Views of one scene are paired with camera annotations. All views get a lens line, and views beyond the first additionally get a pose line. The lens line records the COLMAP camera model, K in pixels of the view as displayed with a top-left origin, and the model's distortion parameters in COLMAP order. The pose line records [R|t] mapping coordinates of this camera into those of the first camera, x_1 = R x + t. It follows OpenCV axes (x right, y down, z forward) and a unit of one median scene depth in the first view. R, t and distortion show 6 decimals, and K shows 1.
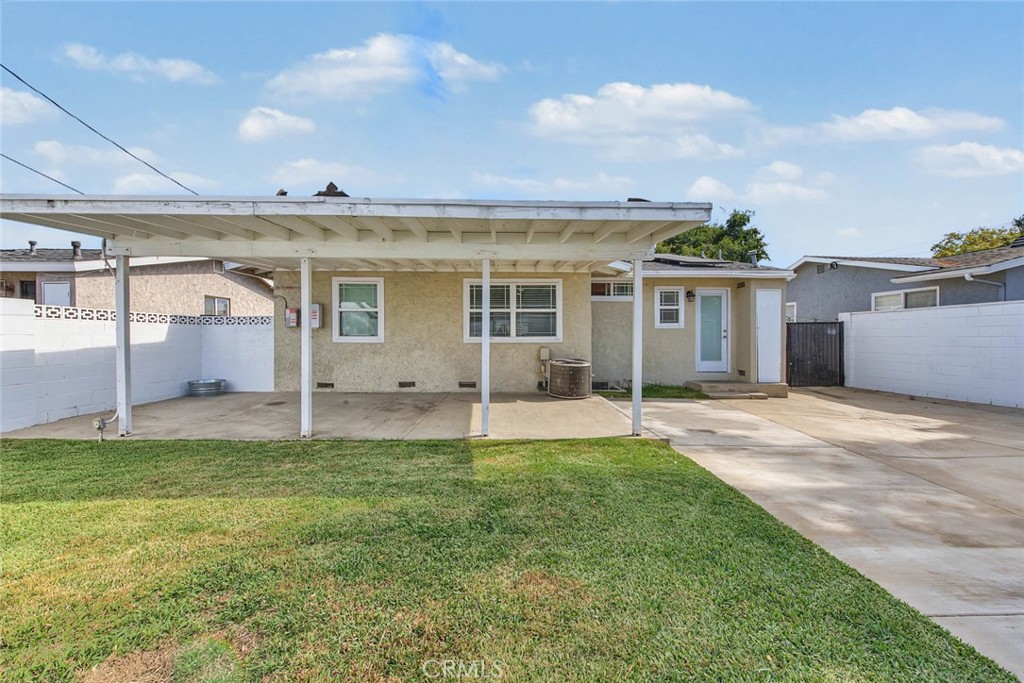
lens RADIAL K [[417.3, 0, 514.7], [0, 417.3, 337.2], [0, 0, 1]] dist [-0.001465, -0.000605]
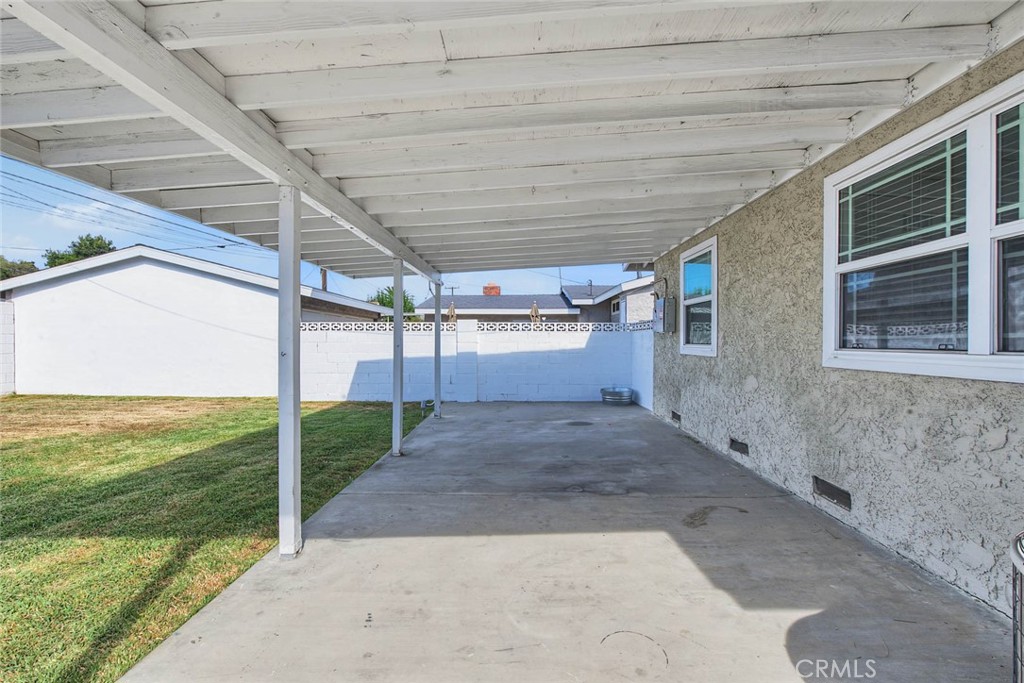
lens RADIAL K [[417.3, 0, 514.7], [0, 417.3, 337.2], [0, 0, 1]] dist [-0.001465, -0.000605]
pose [[-0.046345, -0.008746, -0.998887, 0.231974], [-0.002303, 0.999960, -0.008648, -0.007247], [0.998923, 0.001900, -0.046363, 0.762664]]
